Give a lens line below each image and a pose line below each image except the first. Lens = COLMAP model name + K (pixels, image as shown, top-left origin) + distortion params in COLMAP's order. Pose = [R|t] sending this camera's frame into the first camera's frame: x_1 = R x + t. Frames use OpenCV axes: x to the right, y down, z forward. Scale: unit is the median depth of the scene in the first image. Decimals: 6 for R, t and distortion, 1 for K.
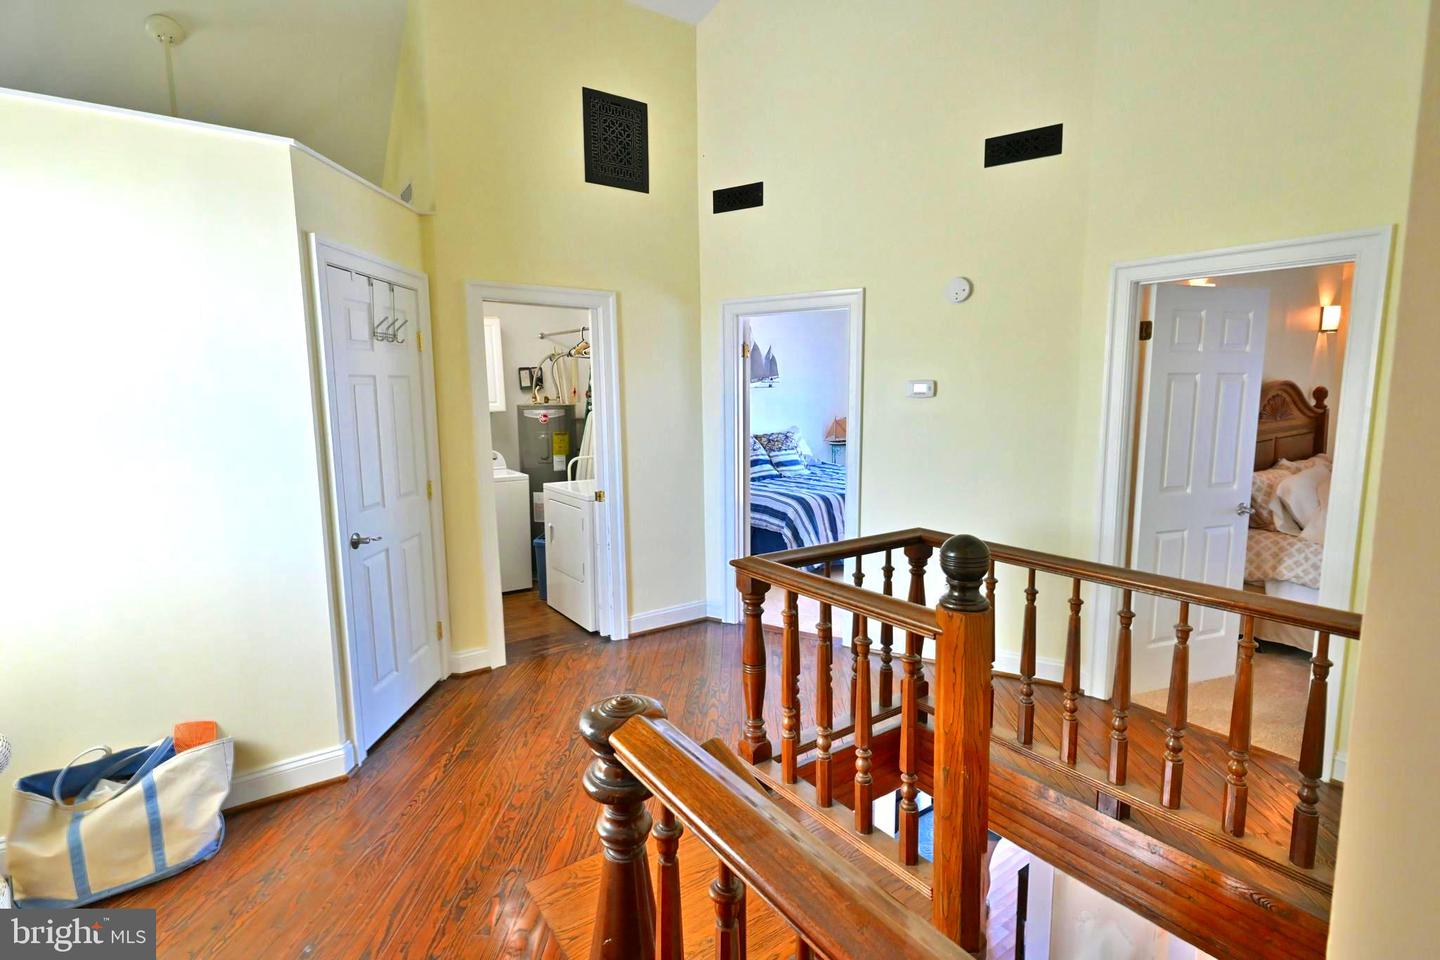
lens RADIAL K [[686.0, 0, 710.9], [0, 686.0, 475.4], [0, 0, 1]] dist [0.002768, 0.001131]
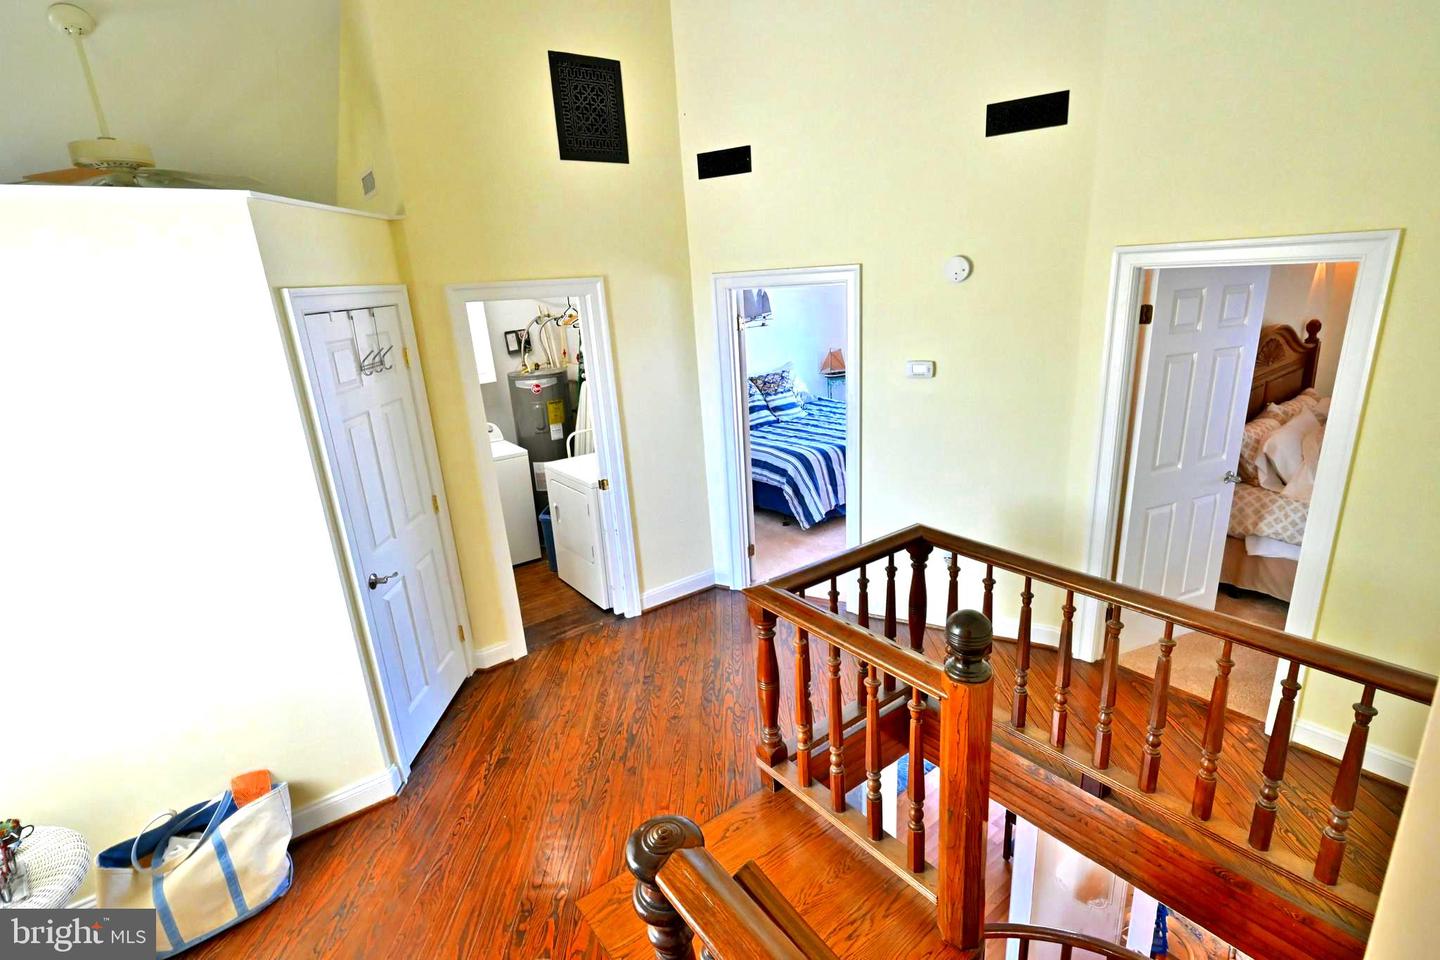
lens RADIAL K [[686.0, 0, 722.0], [0, 686.0, 483.1], [0, 0, 1]] dist [0.002768, 0.001131]
pose [[0.998148, -0.057545, 0.019736, -0.008548], [0.053445, 0.984444, 0.167373, -0.147559], [-0.029060, -0.166008, 0.985696, 0.002305]]
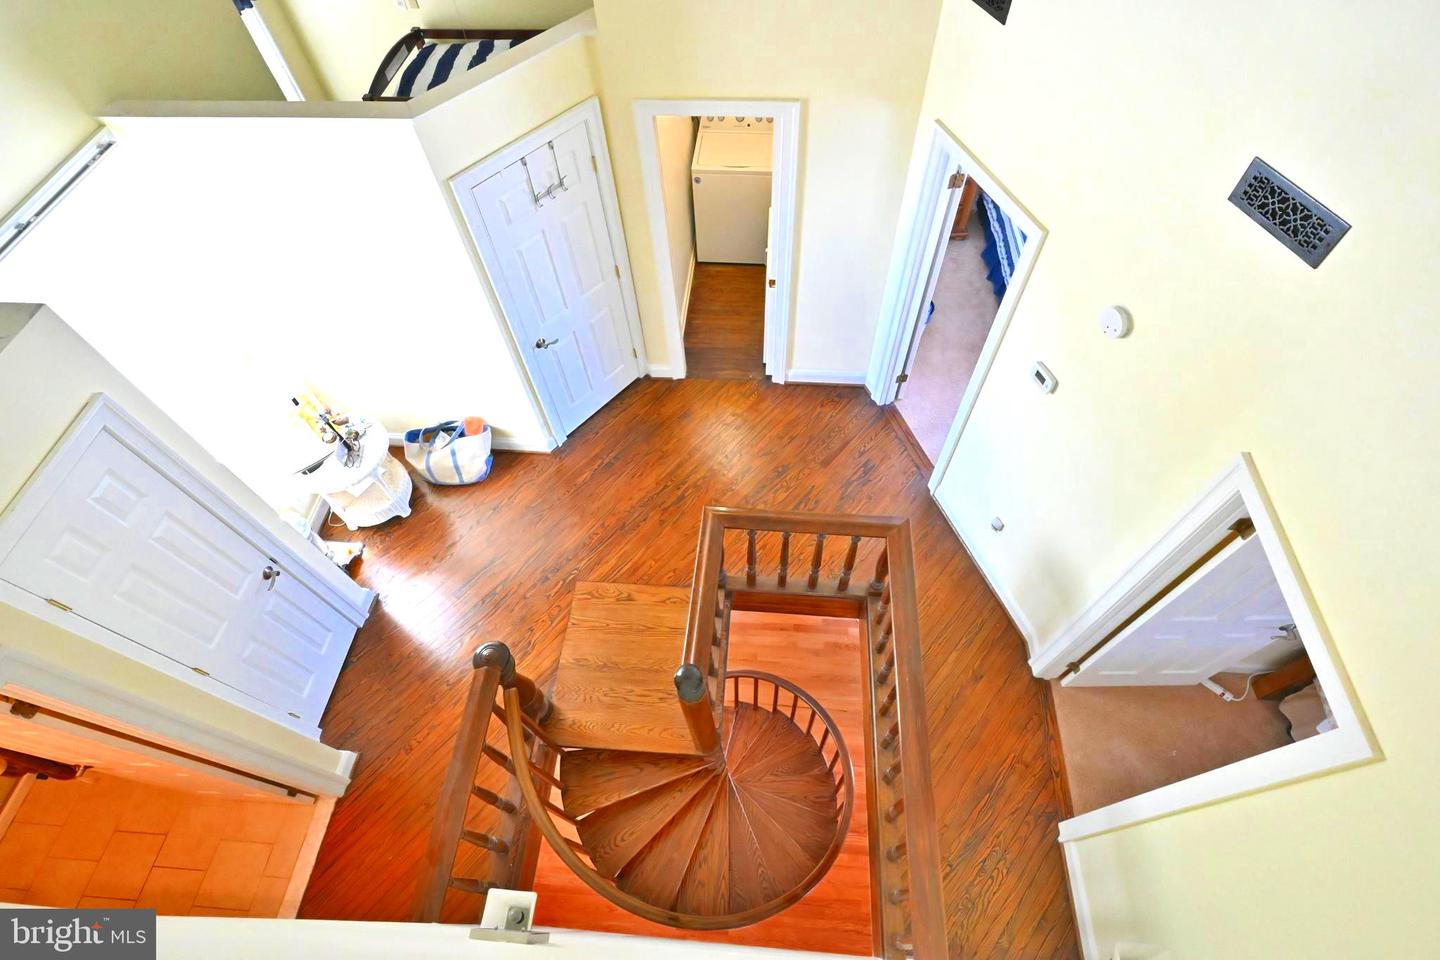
lens RADIAL K [[686.0, 0, 716.1], [0, 686.0, 479.8], [0, 0, 1]] dist [0.002768, 0.001131]
pose [[0.772175, 0.518467, -0.367339, 0.374775], [-0.047520, 0.623615, 0.780286, -0.701407], [0.633631, -0.585061, 0.506177, 0.238339]]
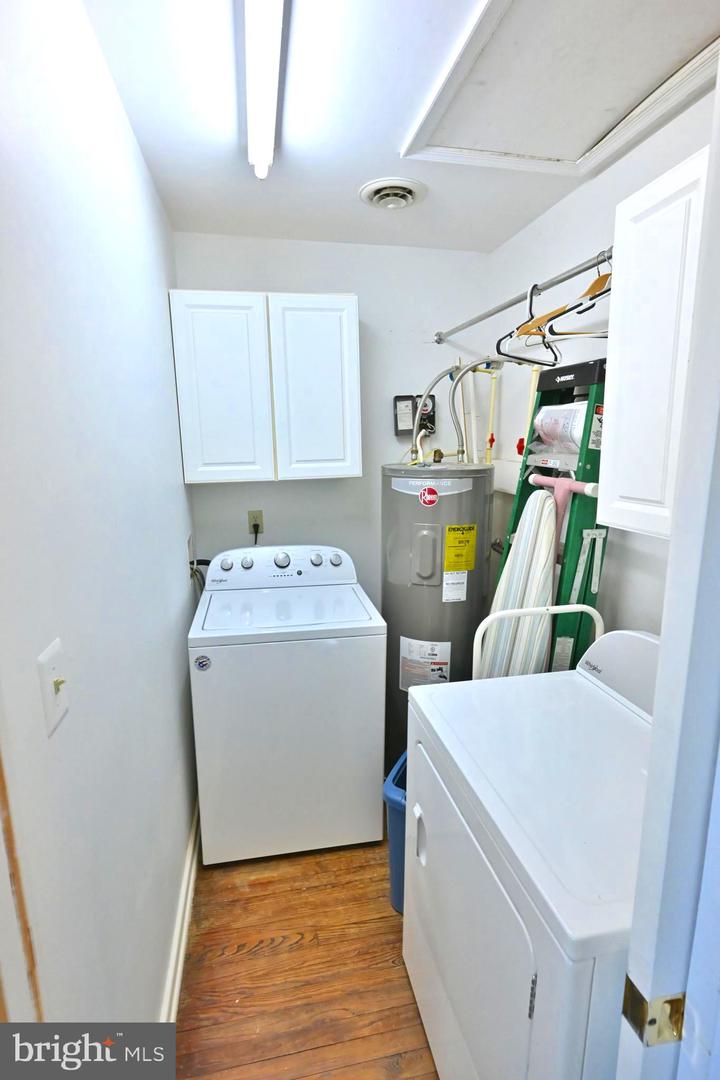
lens RADIAL K [[514.5, 0, 358.4], [0, 514.5, 537.0], [0, 0, 1]] dist [0.002768, 0.001131]
pose [[0.918667, 0.080930, -0.386653, -0.215676], [-0.052189, 0.995074, 0.084280, -0.122116], [0.391569, -0.057246, 0.918366, 0.951051]]
